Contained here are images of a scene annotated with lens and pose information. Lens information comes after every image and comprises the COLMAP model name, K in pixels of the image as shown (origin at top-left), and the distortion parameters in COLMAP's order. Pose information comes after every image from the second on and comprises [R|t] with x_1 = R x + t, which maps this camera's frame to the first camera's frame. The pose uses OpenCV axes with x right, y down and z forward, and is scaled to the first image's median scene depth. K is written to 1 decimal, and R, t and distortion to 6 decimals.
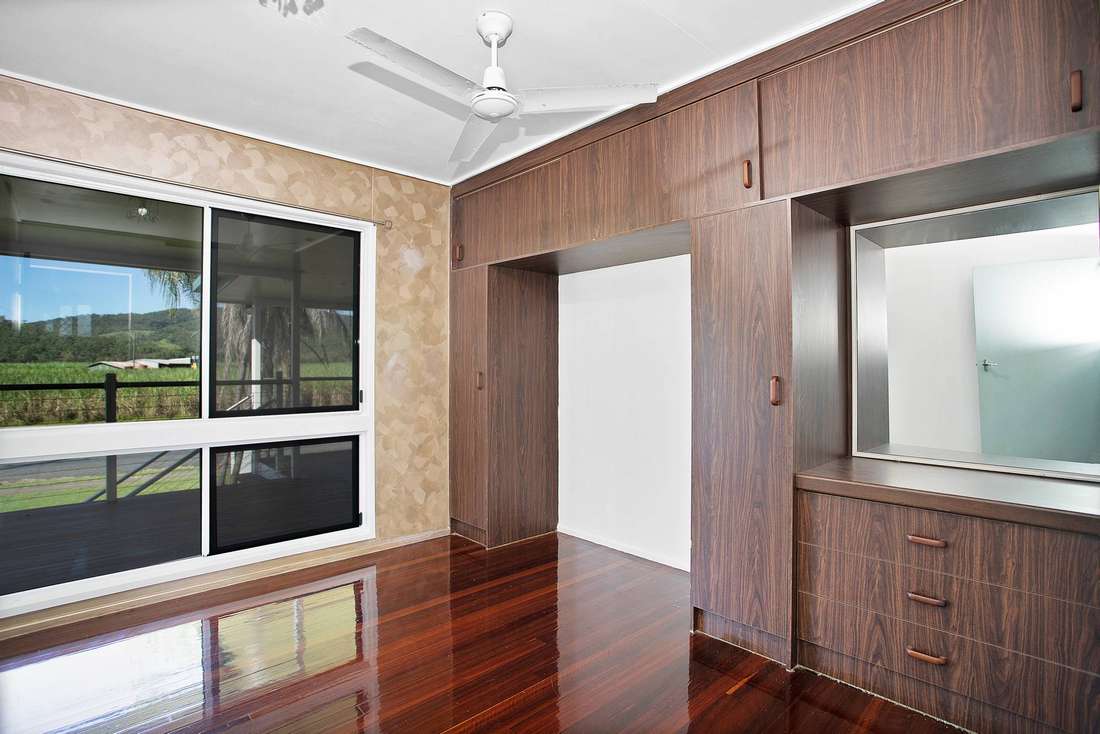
lens RADIAL K [[547.1, 0, 549.4], [0, 547.1, 364.3], [0, 0, 1]] dist [-0.063798, 0.000488]
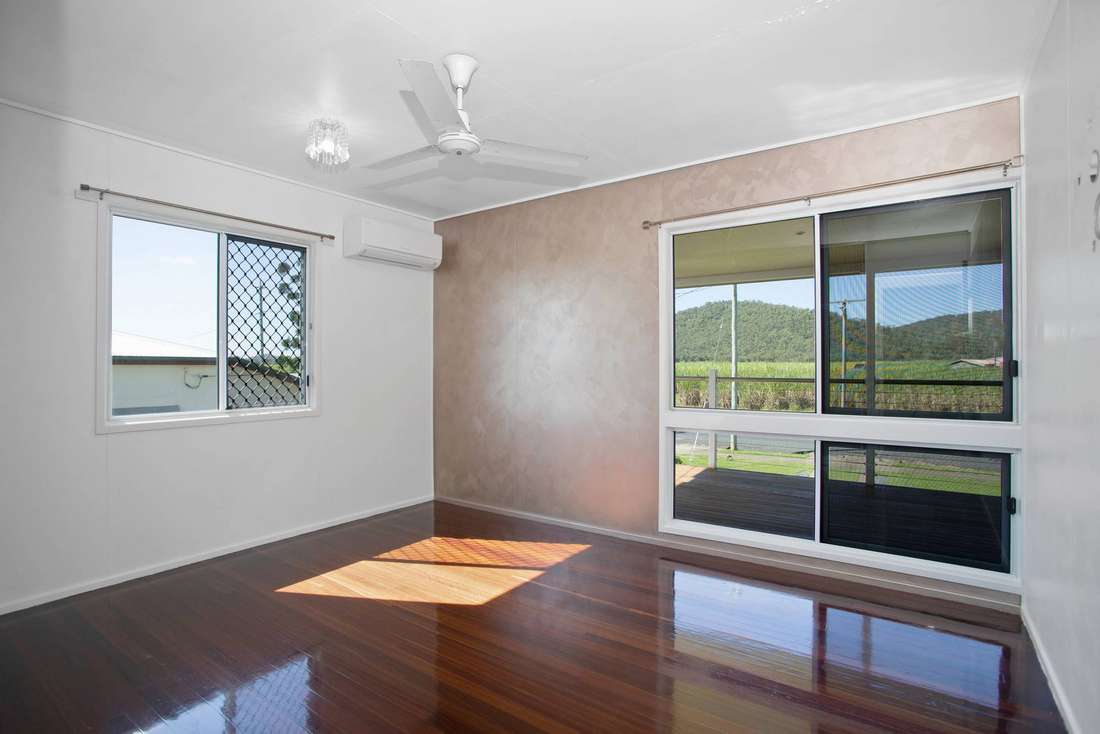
lens RADIAL K [[547.1, 0, 549.4], [0, 547.1, 364.3], [0, 0, 1]] dist [-0.063798, 0.000488]
pose [[0.197877, -0.000418, -0.980227, 0.294548], [0.004487, 0.999990, 0.000480, 0.000770], [0.980217, -0.004493, 0.197877, 0.259815]]
